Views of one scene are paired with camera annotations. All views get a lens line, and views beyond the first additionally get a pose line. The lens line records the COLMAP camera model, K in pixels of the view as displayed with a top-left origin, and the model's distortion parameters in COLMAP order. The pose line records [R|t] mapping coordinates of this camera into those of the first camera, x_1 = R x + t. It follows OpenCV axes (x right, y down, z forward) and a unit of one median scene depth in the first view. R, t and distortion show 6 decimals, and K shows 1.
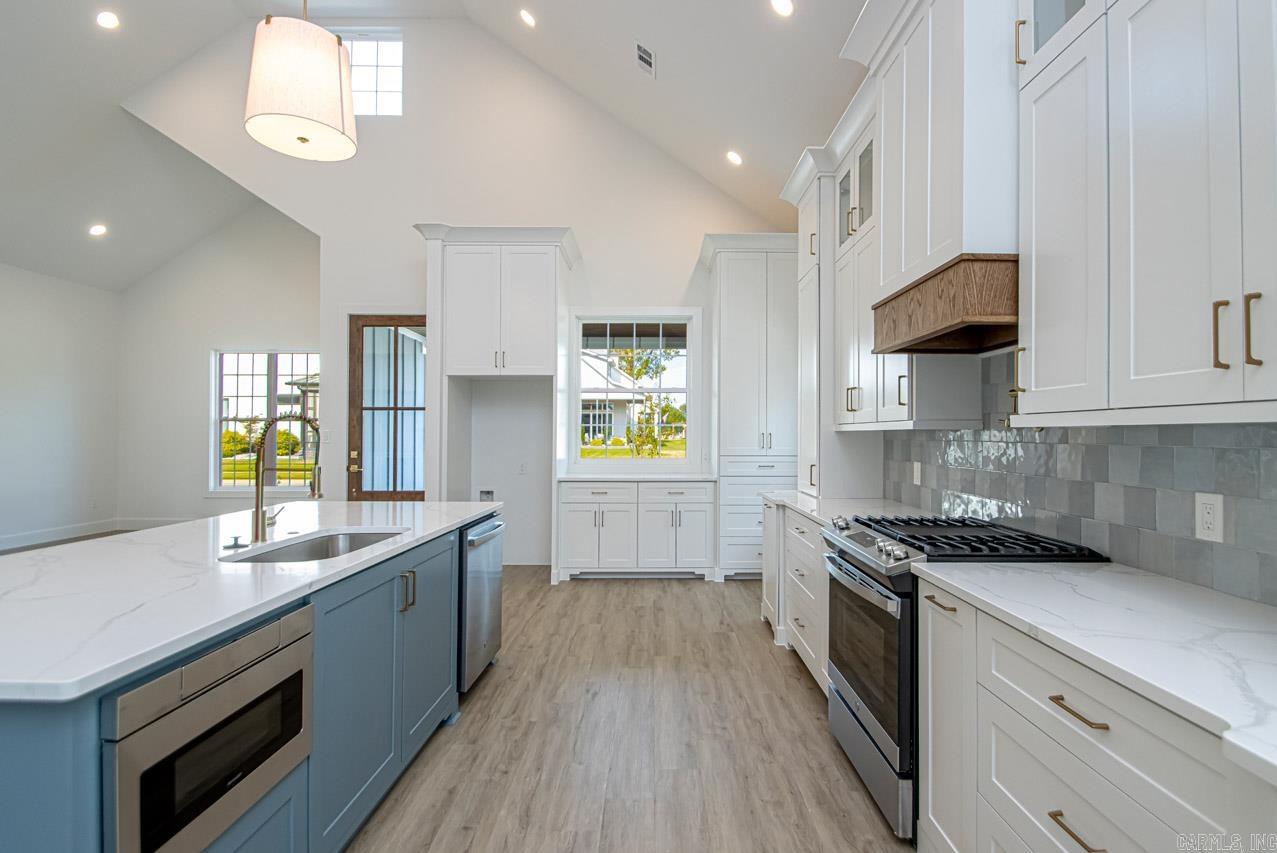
lens RADIAL K [[584.5, 0, 625.1], [0, 584.5, 418.3], [0, 0, 1]] dist [0.020842, -0.020230]
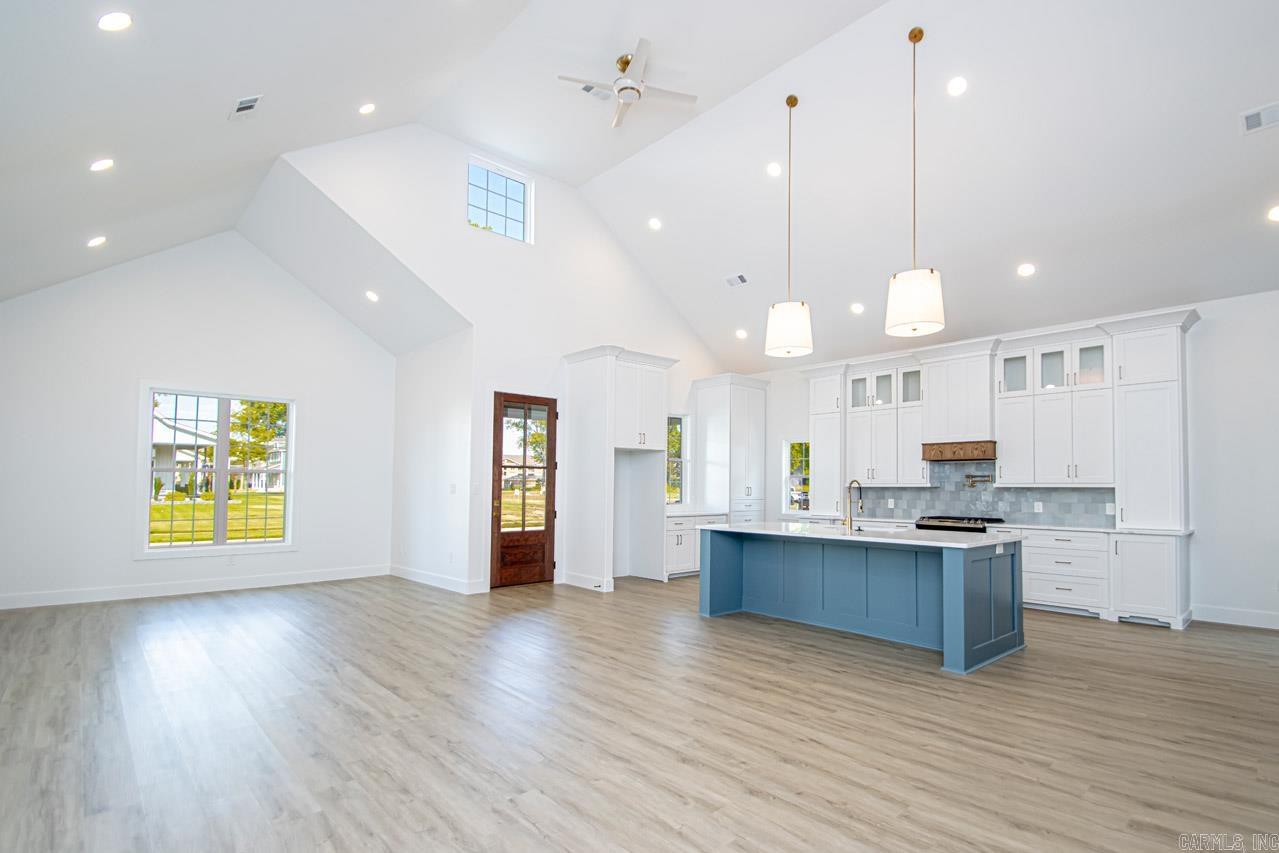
lens RADIAL K [[576.6, 0, 601.5], [0, 576.6, 469.5], [0, 0, 1]] dist [0.015326, -0.008885]
pose [[0.788876, 0.019730, 0.614236, -1.939085], [-0.018122, 0.999797, -0.008841, -0.007743], [-0.614286, -0.004157, 0.789073, -0.203981]]
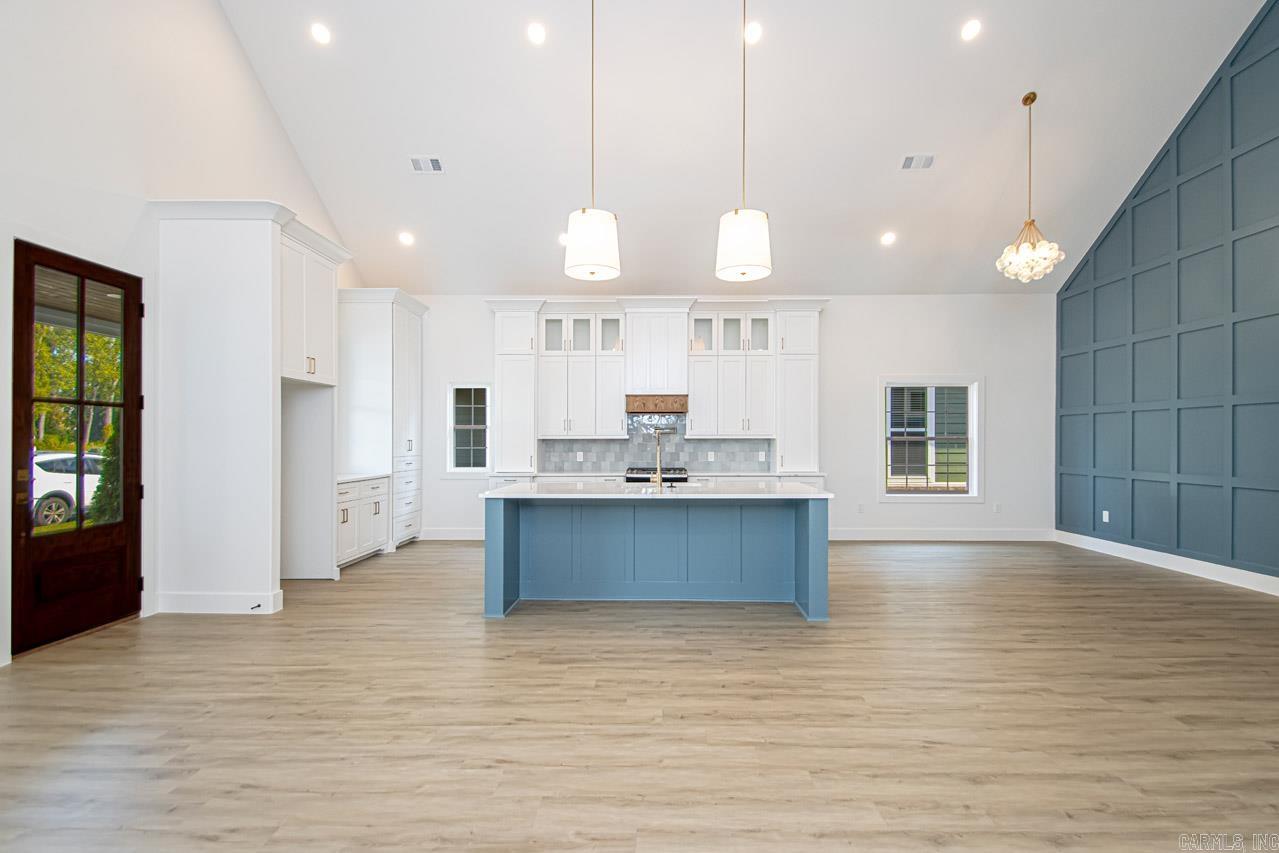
lens RADIAL K [[626.0, 0, 603.3], [0, 626.0, 446.6], [0, 0, 1]] dist [0.031208, -0.018178]
pose [[0.075315, -0.012278, 0.997084, -1.964665], [-0.024183, 0.999608, 0.014135, 0.014333], [-0.996866, -0.025177, 0.074989, 0.668599]]
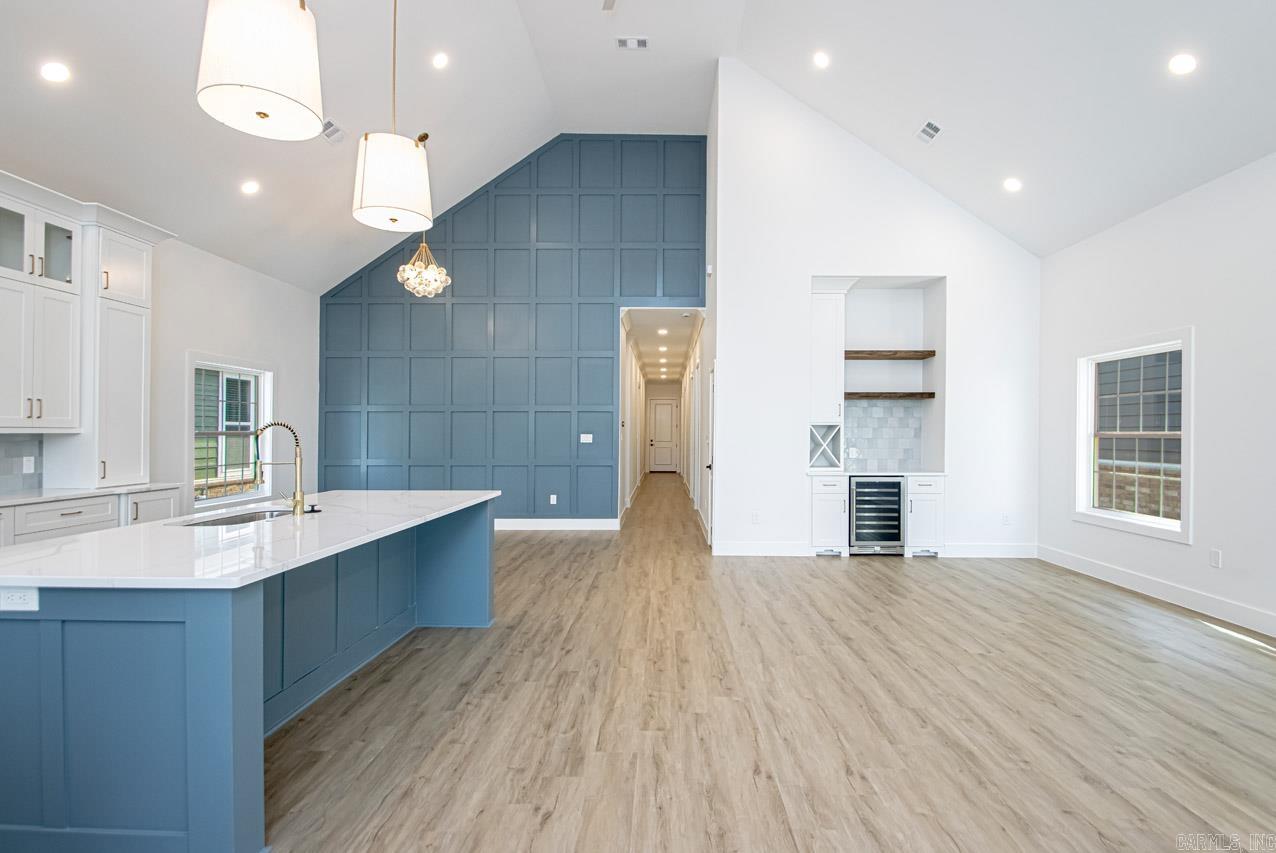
lens RADIAL K [[625.2, 0, 685.8], [0, 625.2, 440.9], [0, 0, 1]] dist [0.021896, -0.037234]
pose [[-0.999712, -0.003315, -0.023785, -0.971496], [-0.003025, 0.999921, -0.012223, 0.029407], [0.023824, -0.012147, -0.999642, 1.610210]]
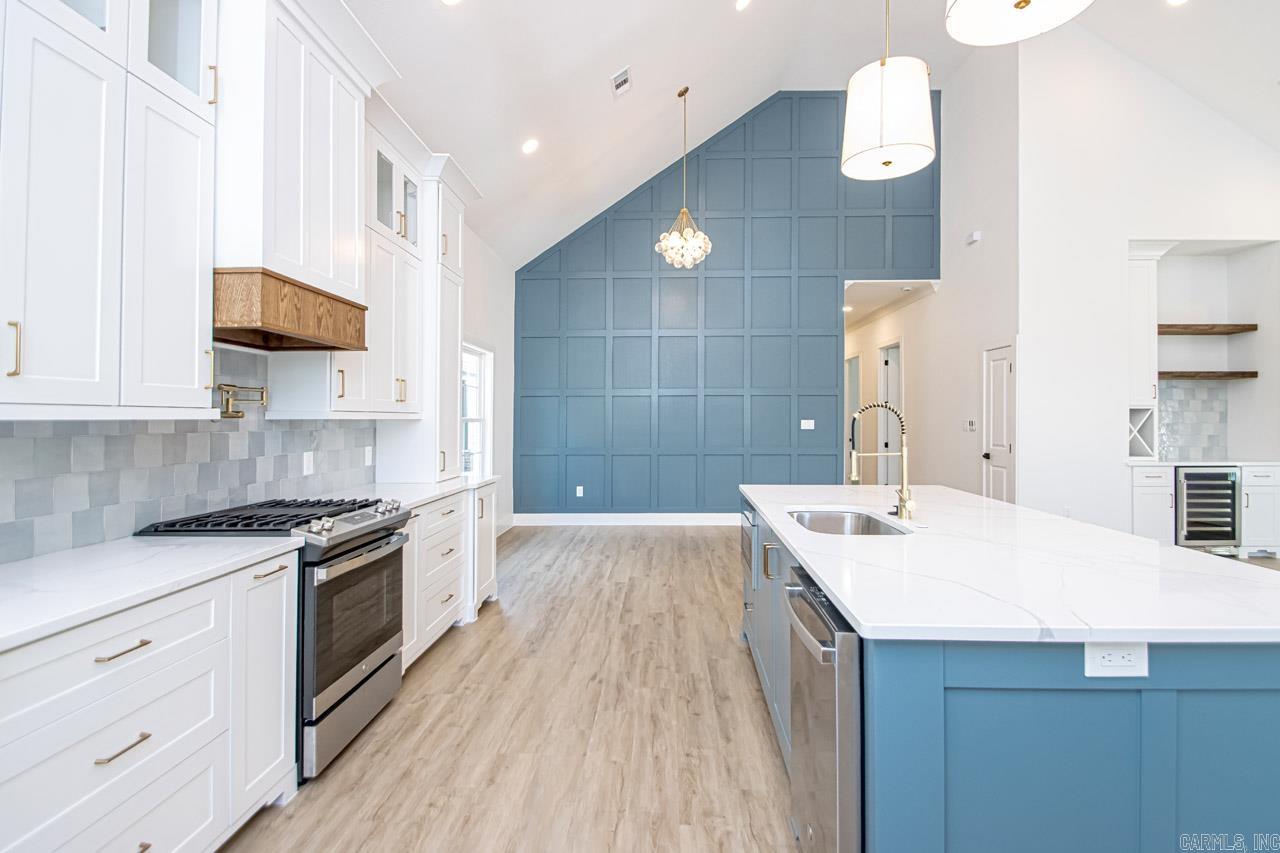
lens RADIAL K [[638.5, 0, 640.0], [0, 638.5, 426.5], [0, 0, 1]] dist [-0.002995, -0.000745]
pose [[-0.999993, -0.001560, 0.003251, -0.083278], [-0.001609, 0.999883, -0.015194, 0.033024], [-0.003227, -0.015200, -0.999879, 1.431164]]
